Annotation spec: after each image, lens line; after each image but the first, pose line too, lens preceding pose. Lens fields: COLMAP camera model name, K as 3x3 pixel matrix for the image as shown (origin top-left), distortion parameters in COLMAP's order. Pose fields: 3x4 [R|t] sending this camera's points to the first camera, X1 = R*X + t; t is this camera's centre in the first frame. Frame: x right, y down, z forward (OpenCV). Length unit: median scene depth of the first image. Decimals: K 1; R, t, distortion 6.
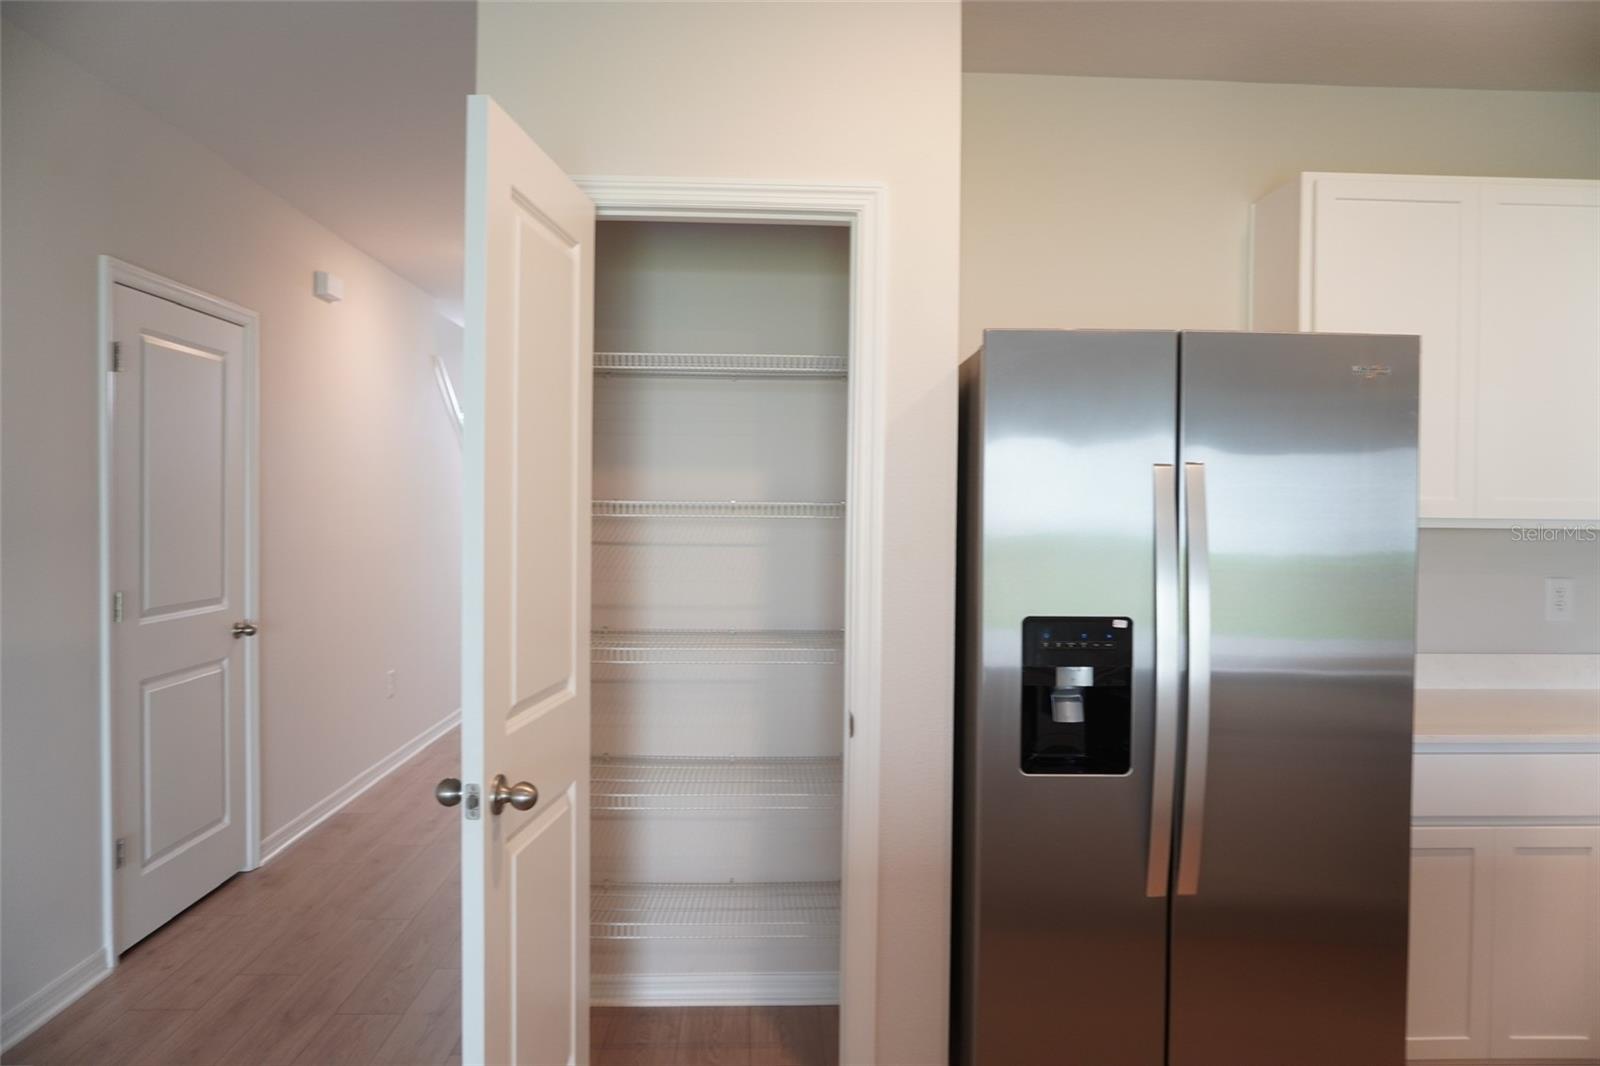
lens RADIAL K [[1068.8, 0, 812.0], [0, 1068.8, 527.1], [0, 0, 1]] dist [-0.042684, 0.028991]
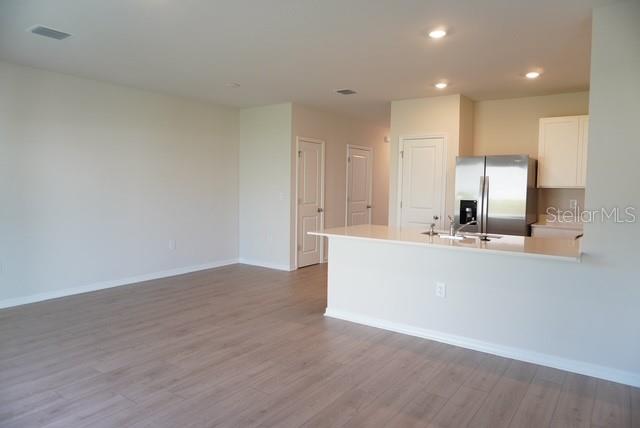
lens RADIAL K [[428.1, 0, 321.5], [0, 428.1, 213.3], [0, 0, 1]] dist [-0.047474, 0.034166]
pose [[0.785343, 0.044405, -0.617466, 1.141542], [-0.019197, 0.998691, 0.047404, 0.056964], [0.618763, -0.025375, 0.785168, -1.584803]]
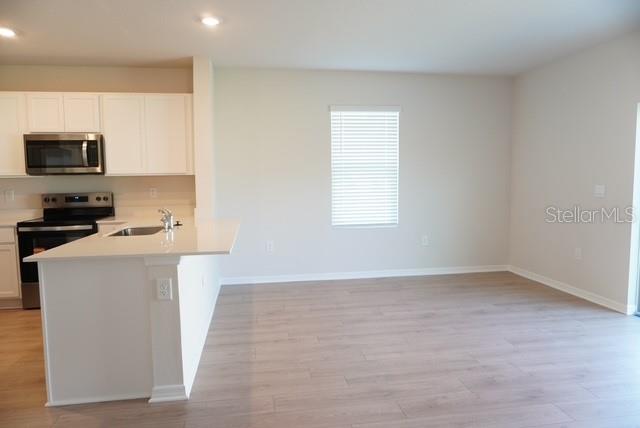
lens RADIAL K [[428.1, 0, 324.6], [0, 428.1, 209.4], [0, 0, 1]] dist [-0.047474, 0.034166]
pose [[-0.118114, -0.086116, 0.989259, -1.227359], [0.031138, 0.995421, 0.090370, 0.025170], [-0.992512, 0.041478, -0.114892, -0.256399]]
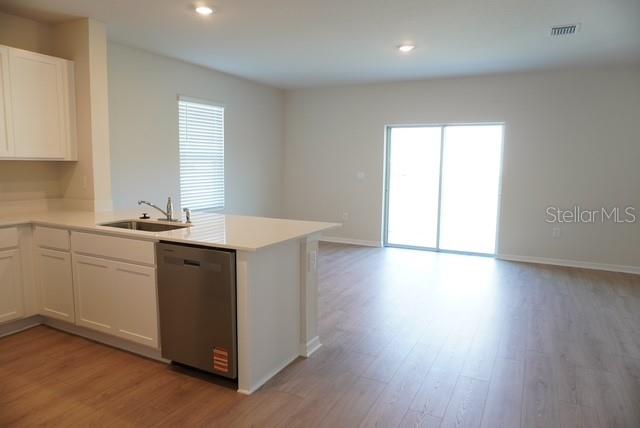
lens RADIAL K [[428.1, 0, 316.7], [0, 428.1, 212.4], [0, 0, 1]] dist [-0.047474, 0.034166]
pose [[-0.866579, -0.080280, 0.492540, -0.747999], [-0.012194, 0.990087, 0.139922, -0.021043], [-0.498891, 0.115247, -0.858968, 1.220156]]
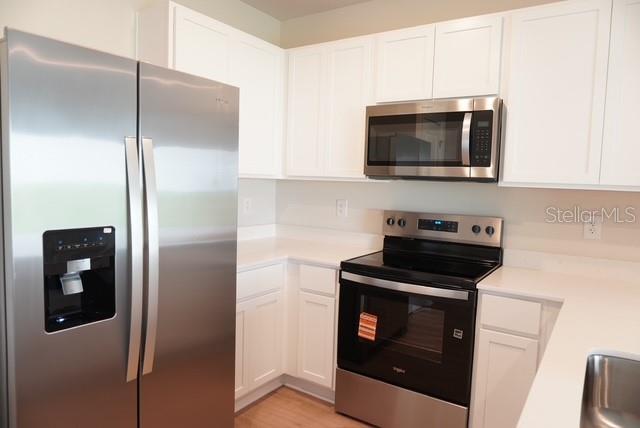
lens RADIAL K [[428.1, 0, 321.7], [0, 428.1, 210.7], [0, 0, 1]] dist [-0.047474, 0.034166]
pose [[0.589936, -0.048734, 0.805978, -0.047874], [-0.012037, 0.997535, 0.069126, 0.009245], [-0.807360, -0.050481, 0.587895, 0.331344]]
